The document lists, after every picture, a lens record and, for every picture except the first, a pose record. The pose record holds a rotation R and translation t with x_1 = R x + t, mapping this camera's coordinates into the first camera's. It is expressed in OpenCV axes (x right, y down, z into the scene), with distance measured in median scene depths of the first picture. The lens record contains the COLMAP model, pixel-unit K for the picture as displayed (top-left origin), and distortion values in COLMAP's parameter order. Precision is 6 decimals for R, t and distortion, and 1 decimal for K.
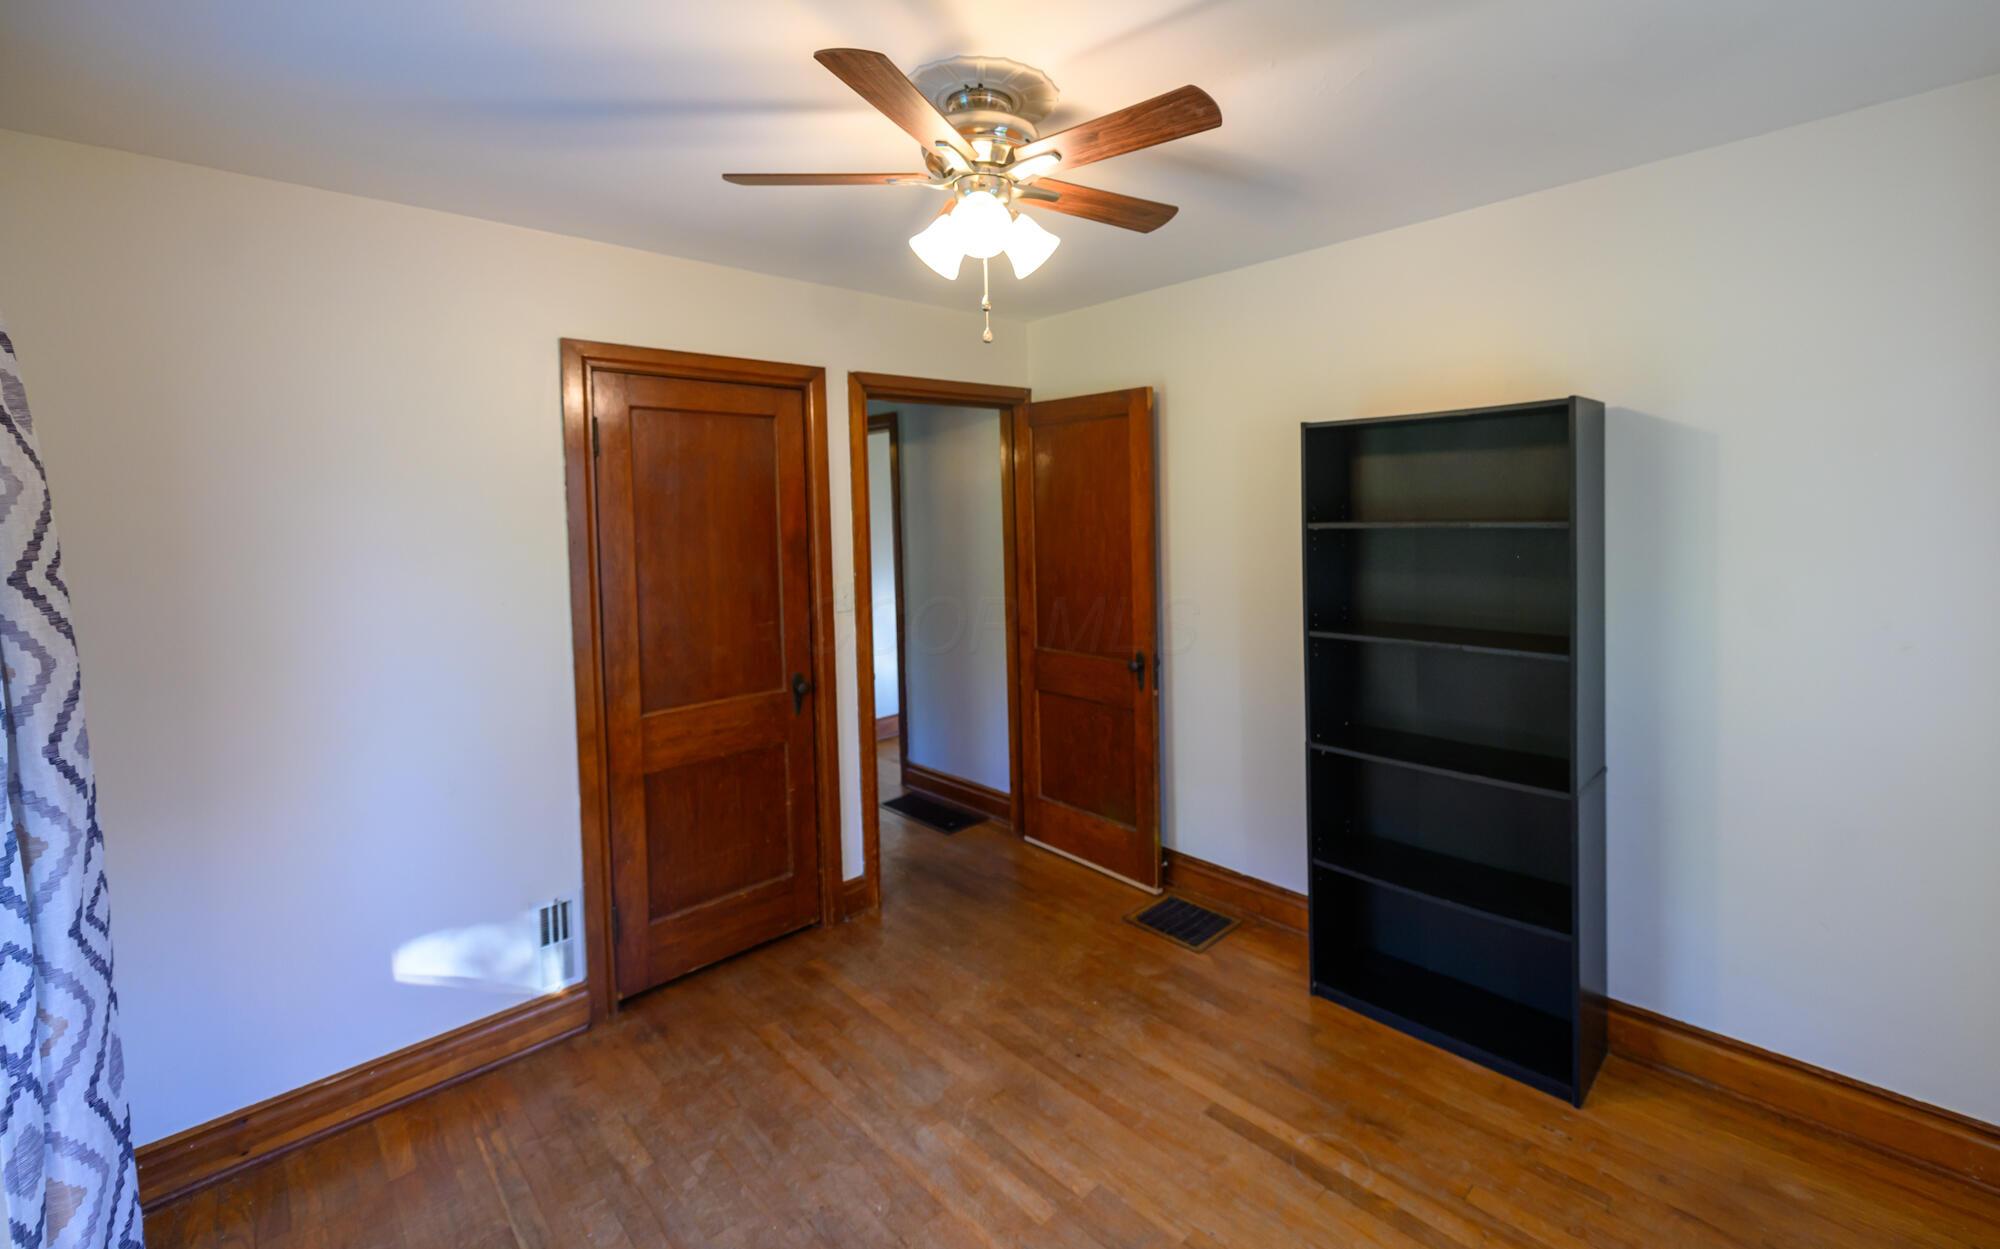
lens RADIAL K [[830.9, 0, 1075.1], [0, 830.9, 531.7], [0, 0, 1]] dist [-0.001656, -0.000793]
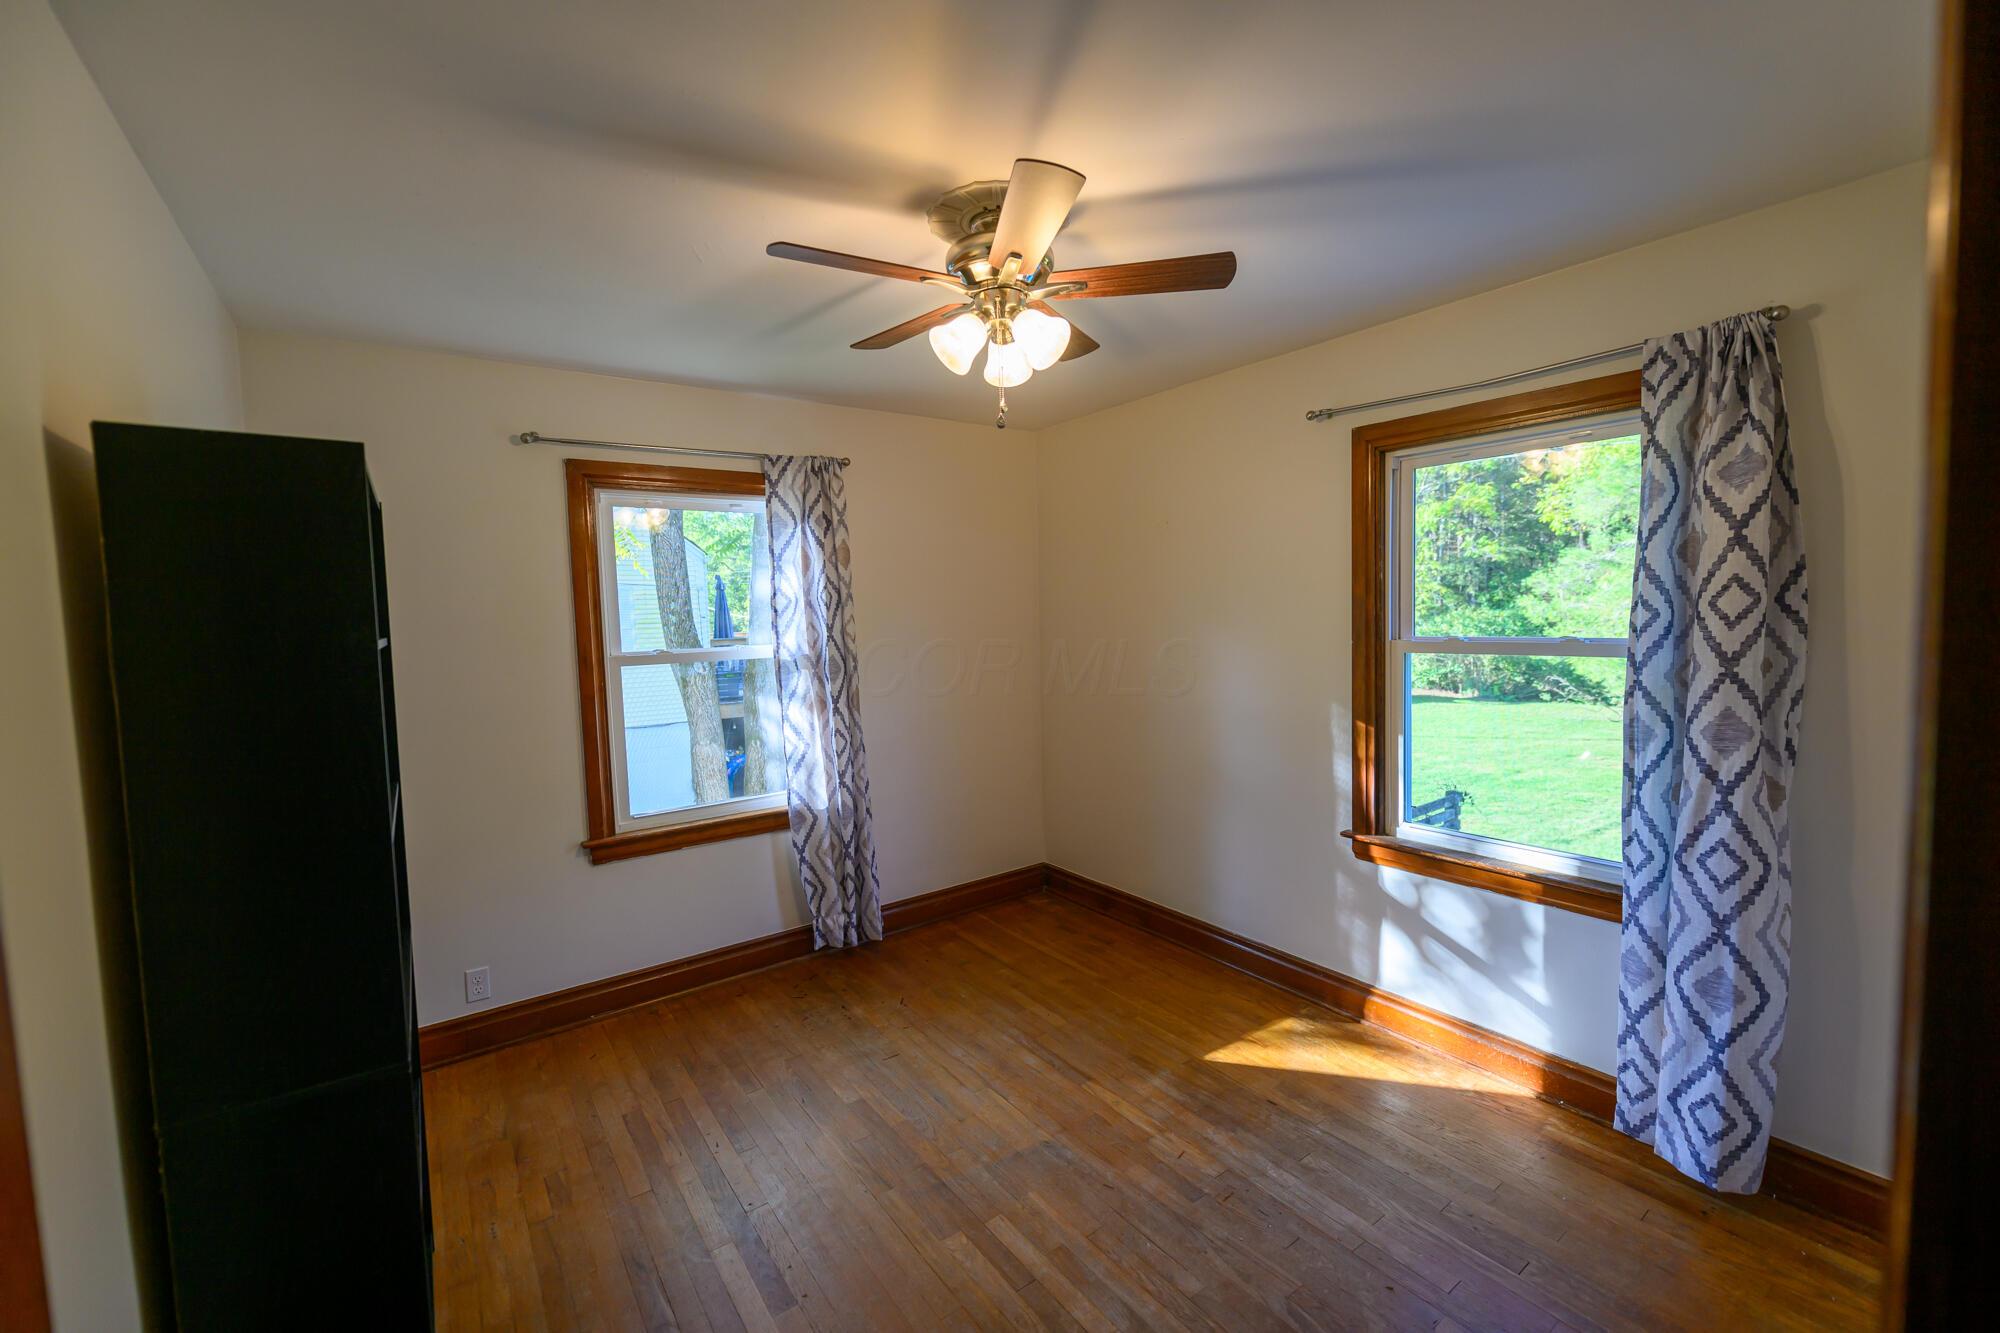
lens RADIAL K [[811.4, 0, 1000.0], [0, 811.4, 666.5], [0, 0, 1]] dist [0.000608, -0.000071]
pose [[-0.982301, 0.041381, 0.182679, -0.199304], [0.058943, 0.994033, 0.091779, -0.020266], [-0.177791, 0.100922, -0.978879, 1.457691]]
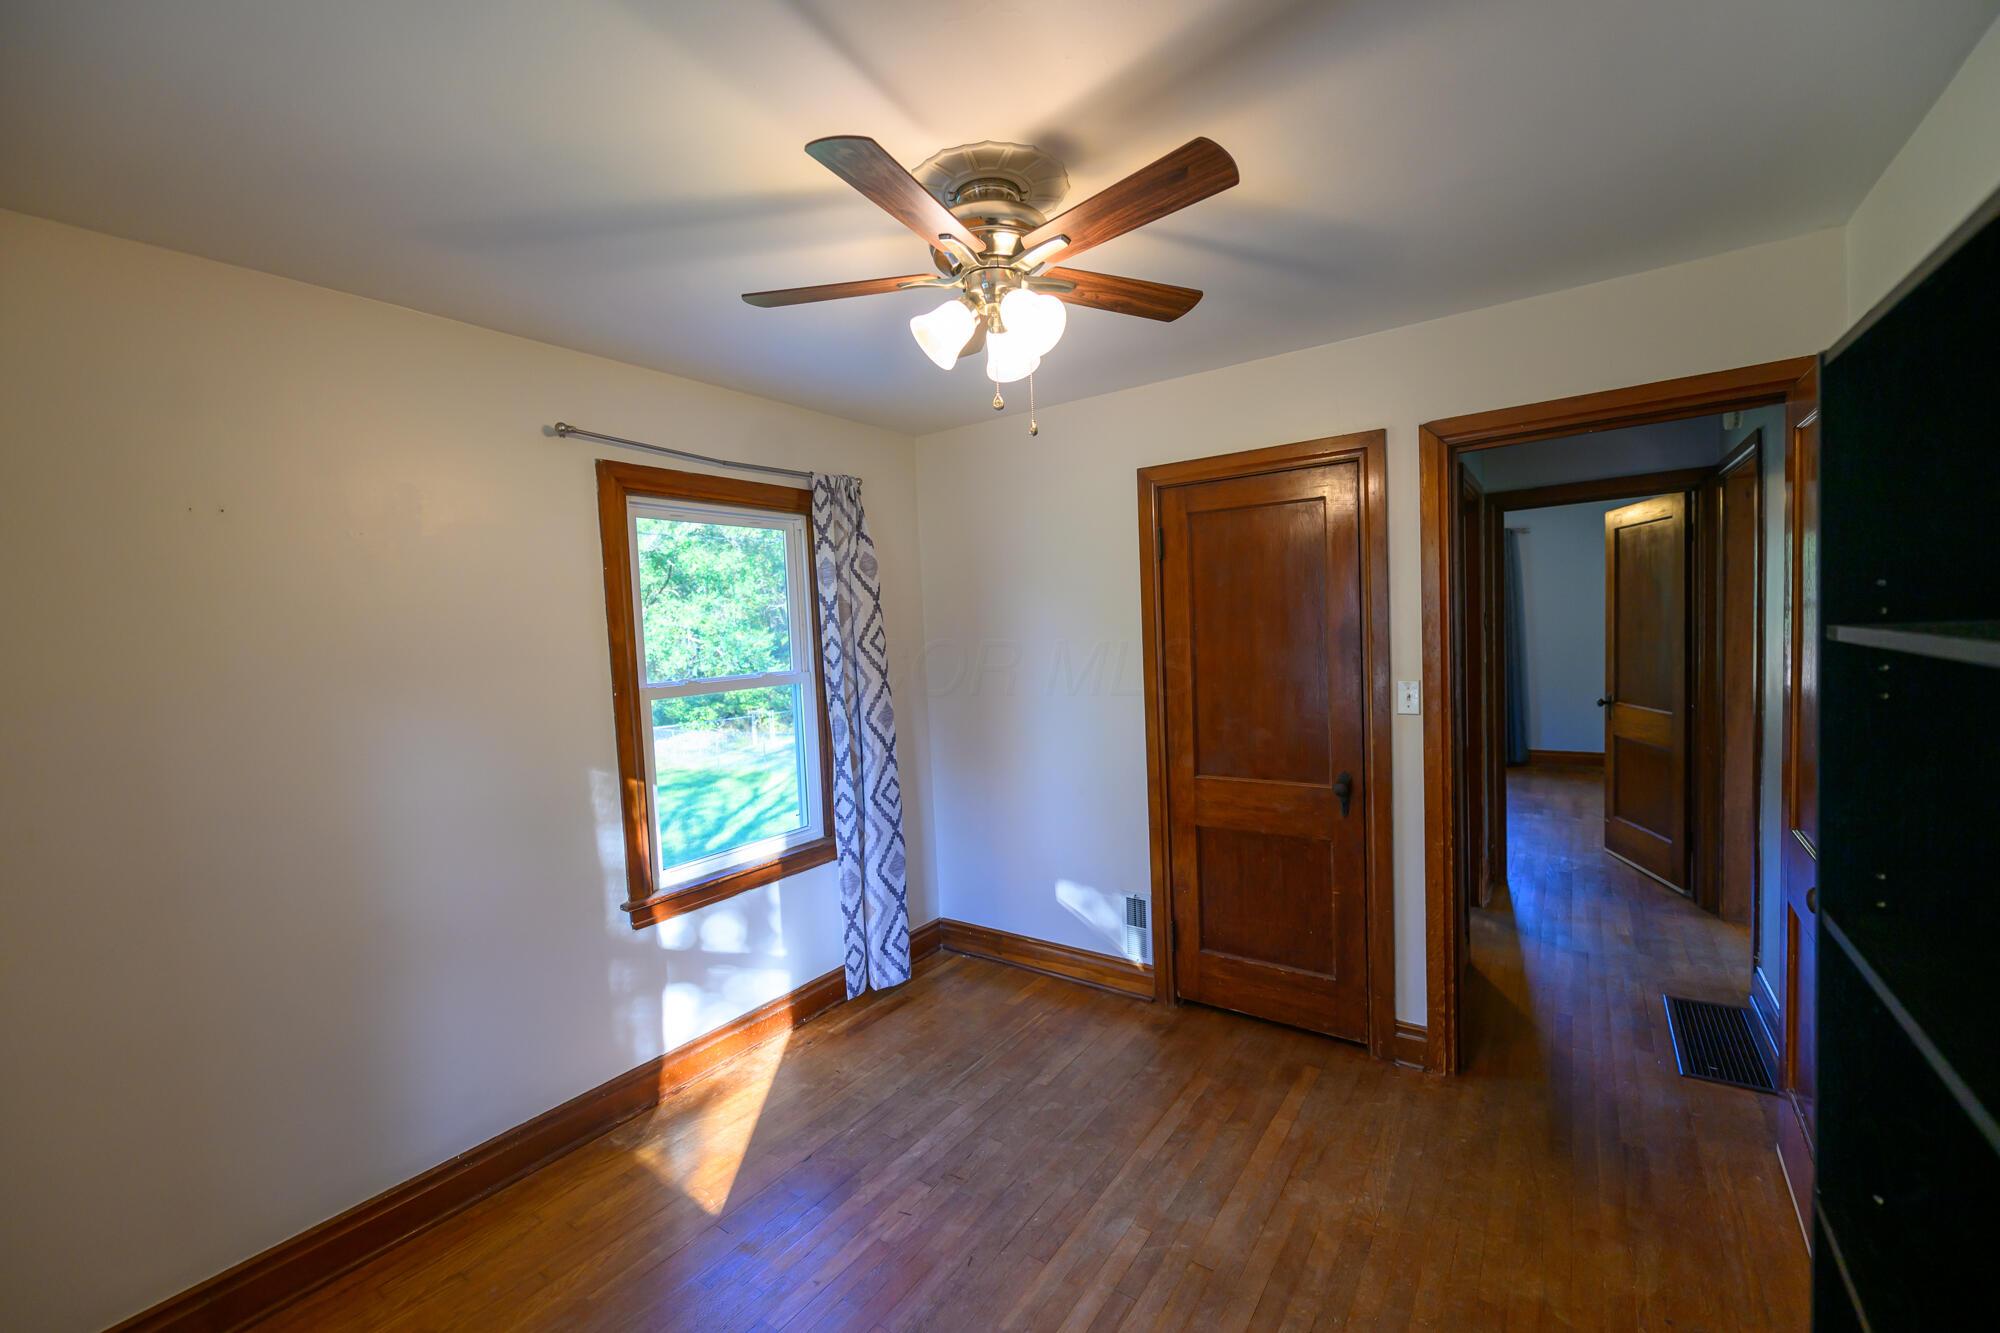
lens RADIAL K [[808.5, 0, 1000.0], [0, 808.5, 666.5], [0, 0, 1]] dist [-0.007744, 0.000053]
pose [[0.150333, 0.072147, -0.985999, 0.592942], [0.014082, 0.997076, 0.075104, -0.025511], [0.988535, -0.025176, 0.148878, 0.591732]]
